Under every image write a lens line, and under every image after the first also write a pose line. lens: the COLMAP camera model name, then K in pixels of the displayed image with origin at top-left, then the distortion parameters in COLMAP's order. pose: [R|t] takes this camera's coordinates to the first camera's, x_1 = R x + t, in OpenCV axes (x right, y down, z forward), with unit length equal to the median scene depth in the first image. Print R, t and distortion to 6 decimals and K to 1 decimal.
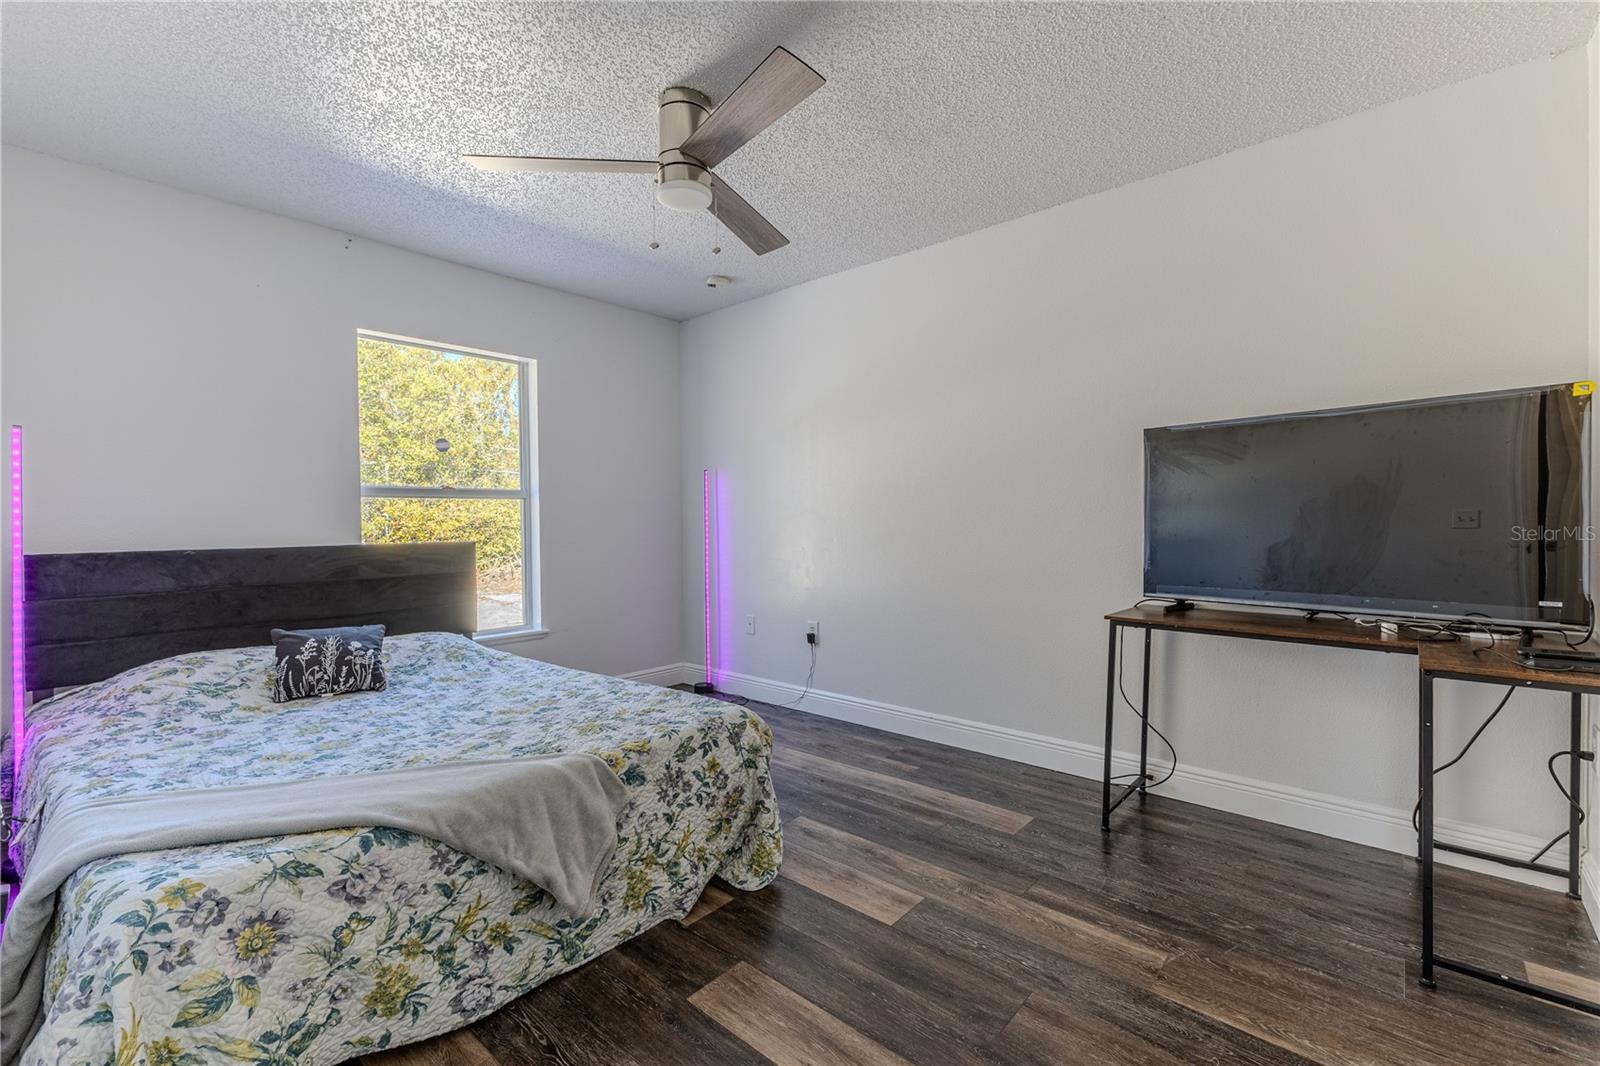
lens RADIAL K [[708.5, 0, 796.8], [0, 708.5, 525.1], [0, 0, 1]] dist [0.002360, 0.000265]
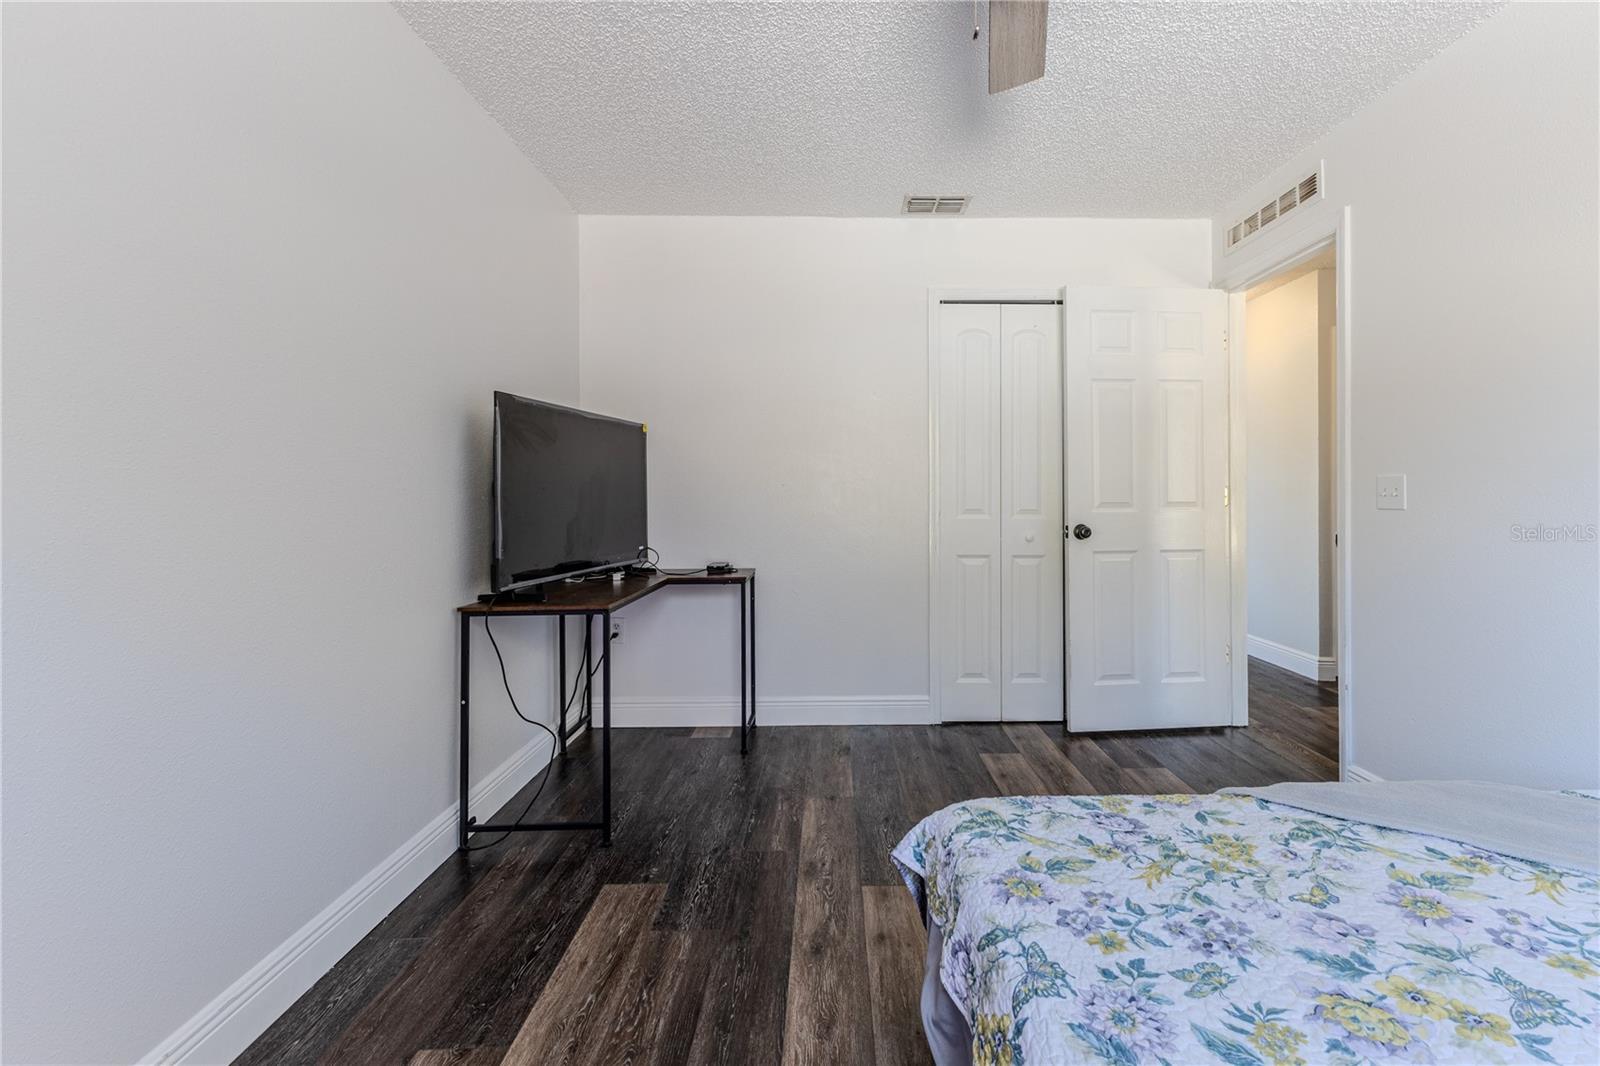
lens RADIAL K [[711.3, 0, 802.5], [0, 711.3, 493.3], [0, 0, 1]] dist [0.000588, -0.000026]
pose [[-0.649730, 0.024149, 0.759781, -0.498858], [0.027859, 0.999580, -0.007947, -0.015977], [-0.759654, 0.016004, -0.650130, 1.587379]]
